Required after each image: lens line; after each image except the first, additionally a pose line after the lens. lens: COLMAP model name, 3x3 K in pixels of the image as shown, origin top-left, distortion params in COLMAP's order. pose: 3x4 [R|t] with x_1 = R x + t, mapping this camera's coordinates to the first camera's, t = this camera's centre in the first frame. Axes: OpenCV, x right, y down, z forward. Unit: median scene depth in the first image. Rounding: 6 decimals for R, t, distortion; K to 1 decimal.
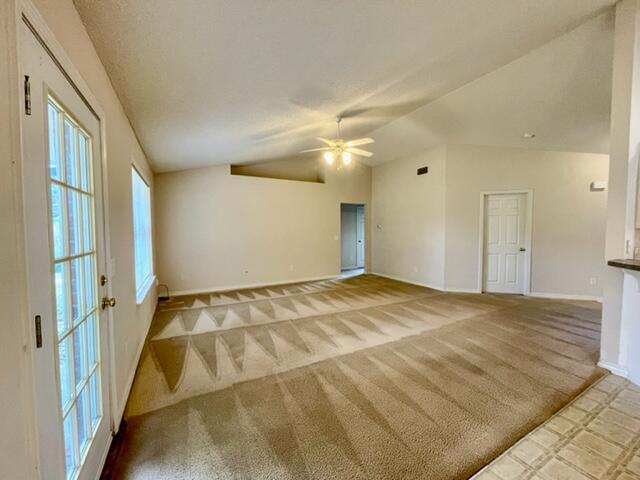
lens RADIAL K [[257.0, 0, 318.9], [0, 257.0, 241.6], [0, 0, 1]] dist [-0.009103, 0.000221]
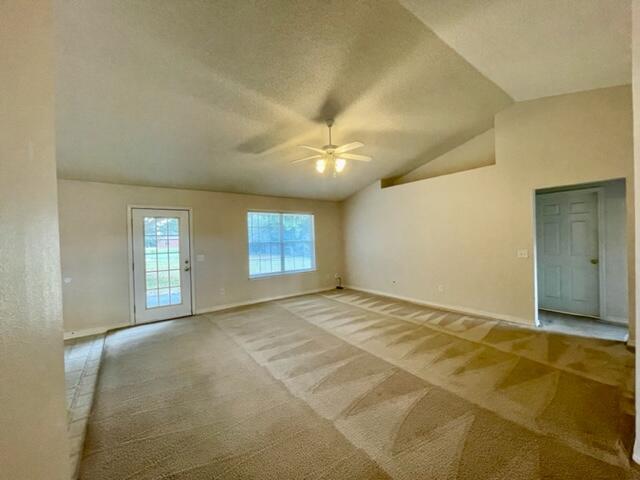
lens RADIAL K [[257.0, 0, 318.9], [0, 257.0, 241.6], [0, 0, 1]] dist [-0.009103, 0.000221]
pose [[0.146959, 0.018542, -0.988969, 0.900103], [-0.019699, 0.999681, 0.015816, -0.064686], [0.988946, 0.017157, 0.147277, 0.765119]]
